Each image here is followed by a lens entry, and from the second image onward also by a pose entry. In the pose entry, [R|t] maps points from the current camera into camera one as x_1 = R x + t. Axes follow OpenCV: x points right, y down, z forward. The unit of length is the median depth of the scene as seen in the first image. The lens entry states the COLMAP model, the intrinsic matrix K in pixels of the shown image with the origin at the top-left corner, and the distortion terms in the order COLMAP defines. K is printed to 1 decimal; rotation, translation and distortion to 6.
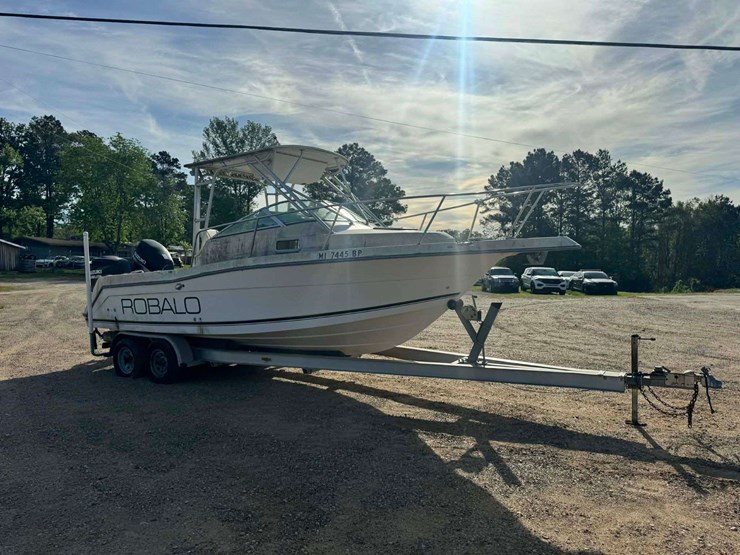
lens RADIAL K [[517.5, 0, 370.2], [0, 517.5, 282.8], [0, 0, 1]] dist [0.087587, -0.122549]
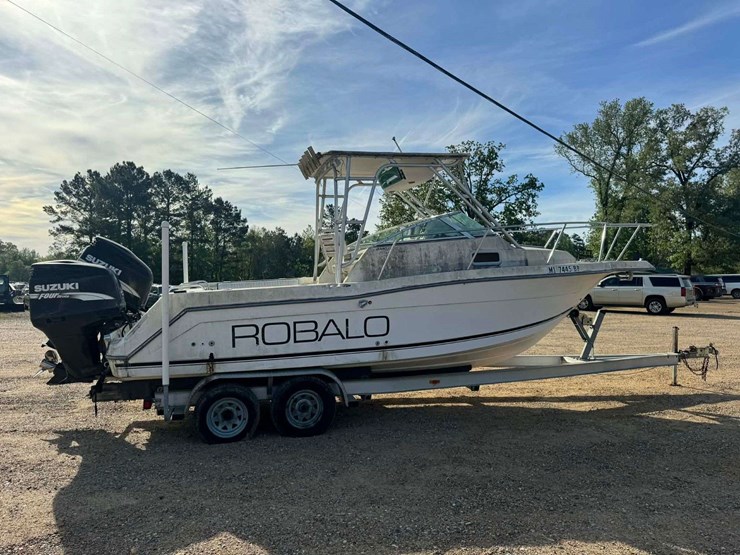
lens RADIAL K [[516.9, 0, 370.0], [0, 516.9, 277.5], [0, 0, 1]] dist [0.093023, -0.124719]
pose [[0.681192, 0.015745, 0.731936, -0.833042], [0.018209, 0.999095, -0.038438, -0.002026], [-0.731879, 0.039511, 0.680289, 0.401625]]
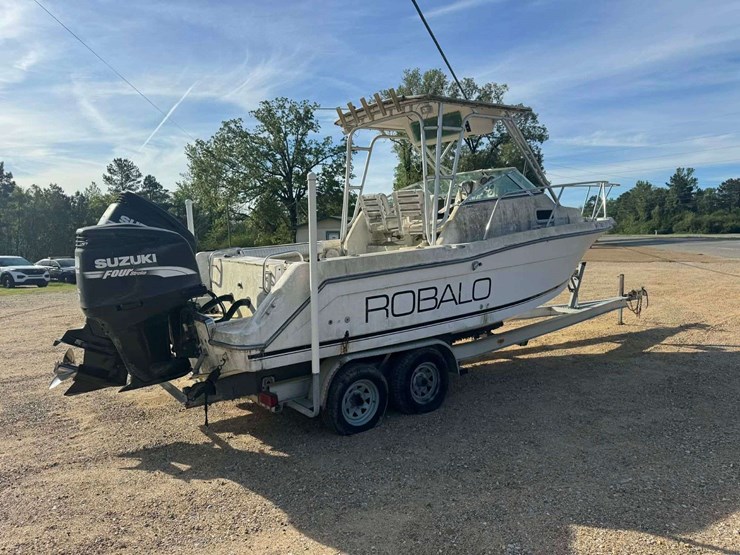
lens RADIAL K [[515.2, 0, 369.0], [0, 515.2, 284.1], [0, 0, 1]] dist [0.101525, -0.119204]
pose [[0.360467, -0.078401, 0.929471, -0.987311], [0.057068, 0.996448, 0.061918, -0.018838], [-0.931025, 0.030724, 0.363661, 0.774738]]
